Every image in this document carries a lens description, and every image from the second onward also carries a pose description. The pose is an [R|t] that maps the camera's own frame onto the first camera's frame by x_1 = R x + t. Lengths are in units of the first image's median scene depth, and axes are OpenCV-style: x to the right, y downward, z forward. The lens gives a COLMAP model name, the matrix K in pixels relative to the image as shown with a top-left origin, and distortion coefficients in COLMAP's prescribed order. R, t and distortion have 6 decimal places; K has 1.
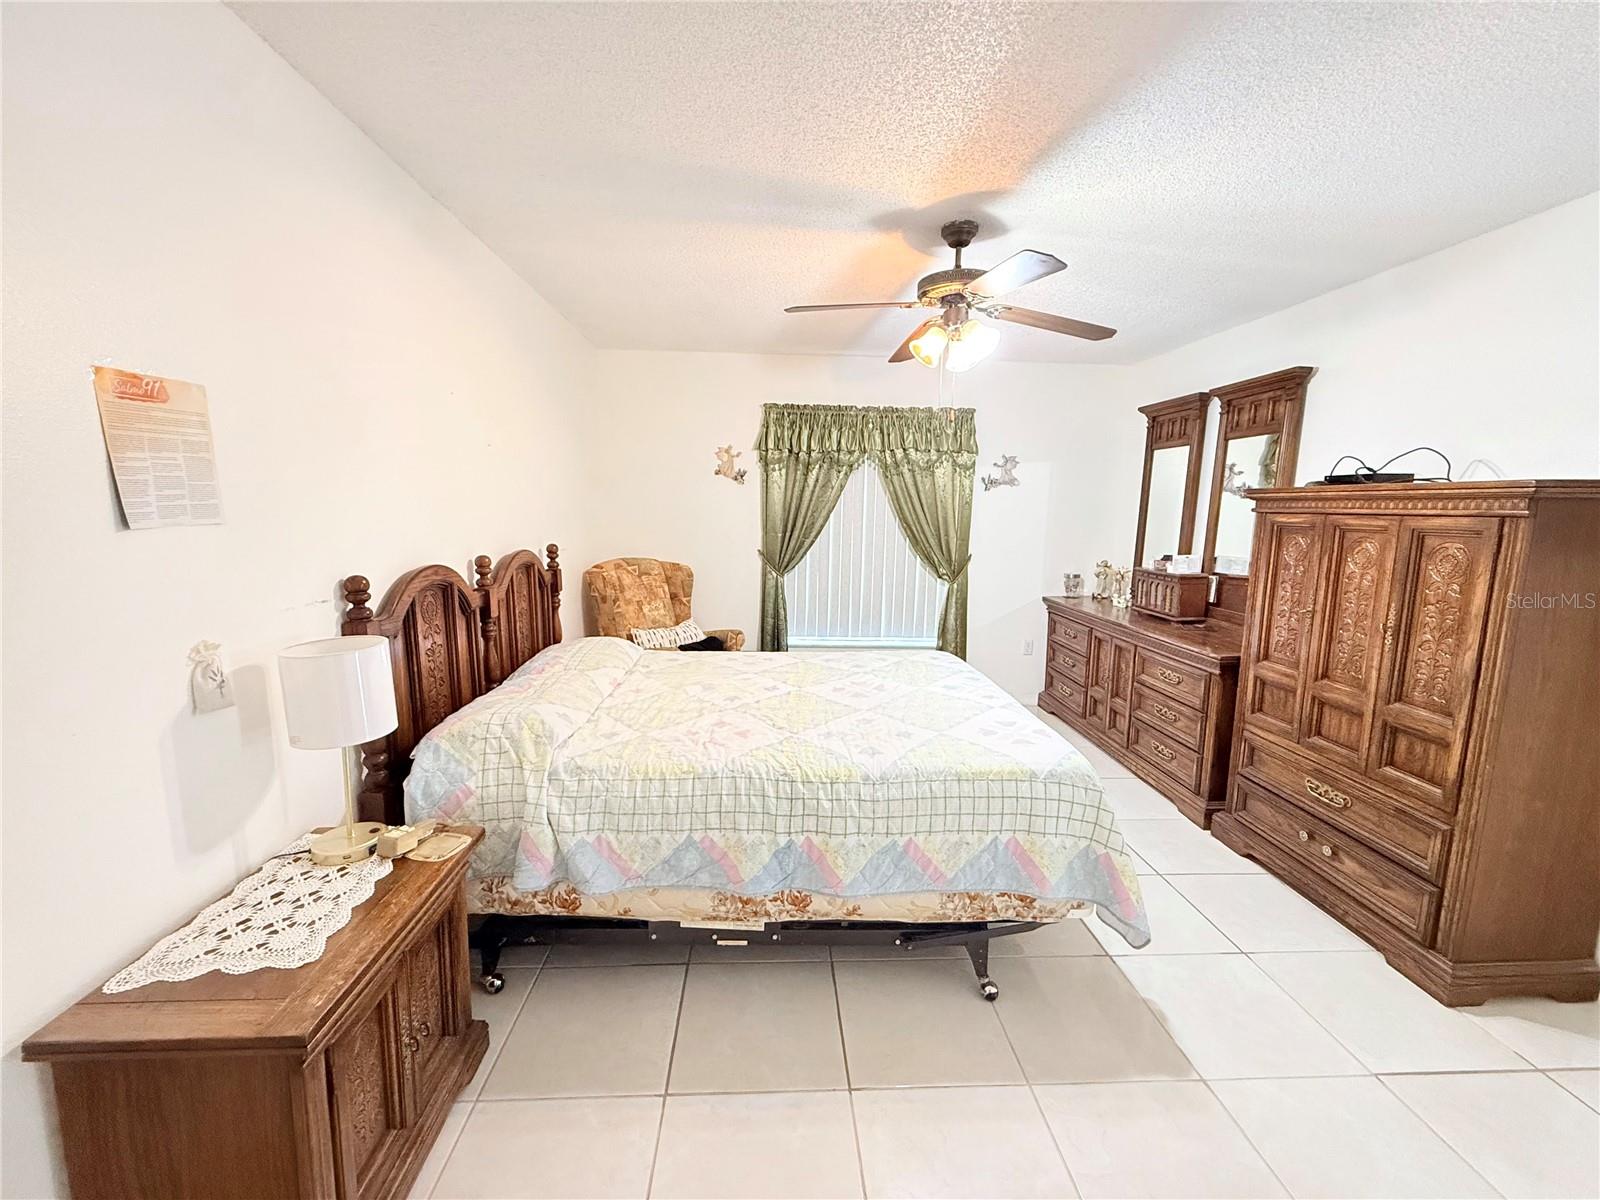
lens RADIAL K [[637.6, 0, 794.2], [0, 637.6, 596.3], [0, 0, 1]] dist [-0.001325, 0.000747]
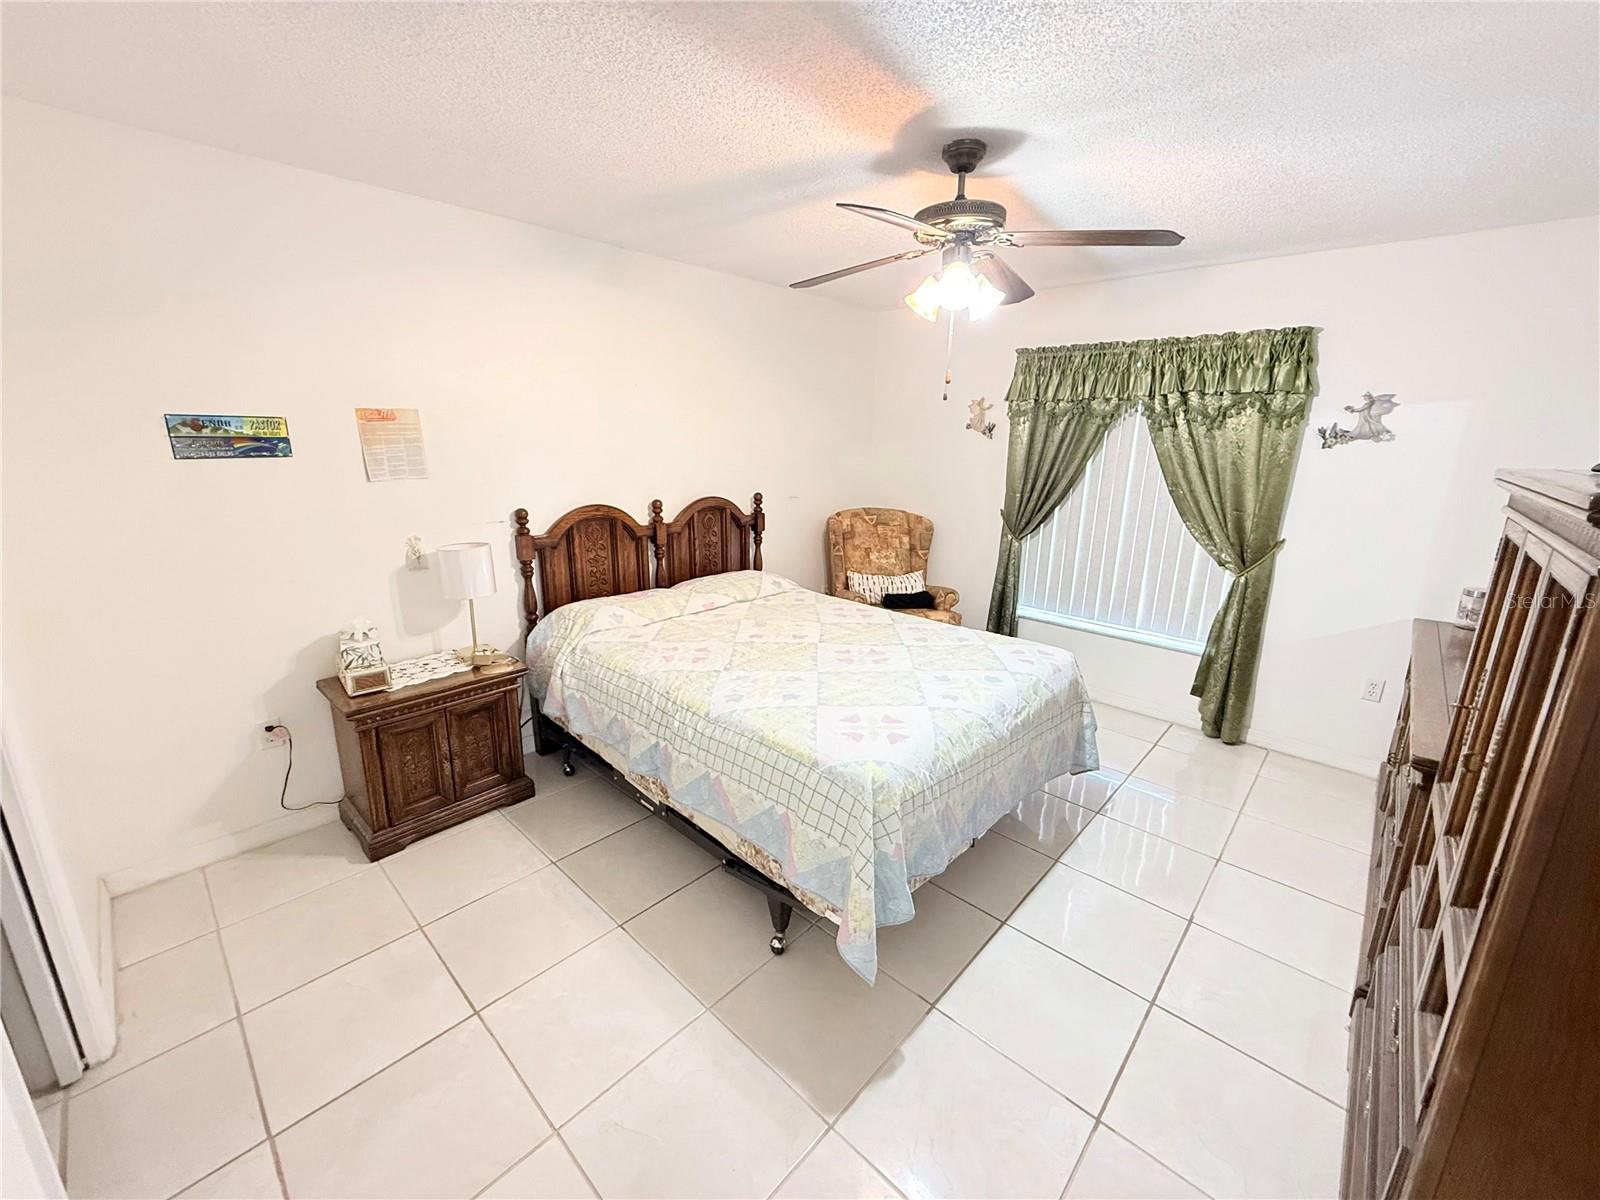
lens RADIAL K [[637.6, 0, 795.8], [0, 637.6, 596.3], [0, 0, 1]] dist [-0.001325, 0.000747]
pose [[0.697434, 0.172074, -0.695684, 0.426246], [-0.106233, 0.984845, 0.137096, -0.045564], [0.708732, -0.021711, 0.705144, 0.125059]]
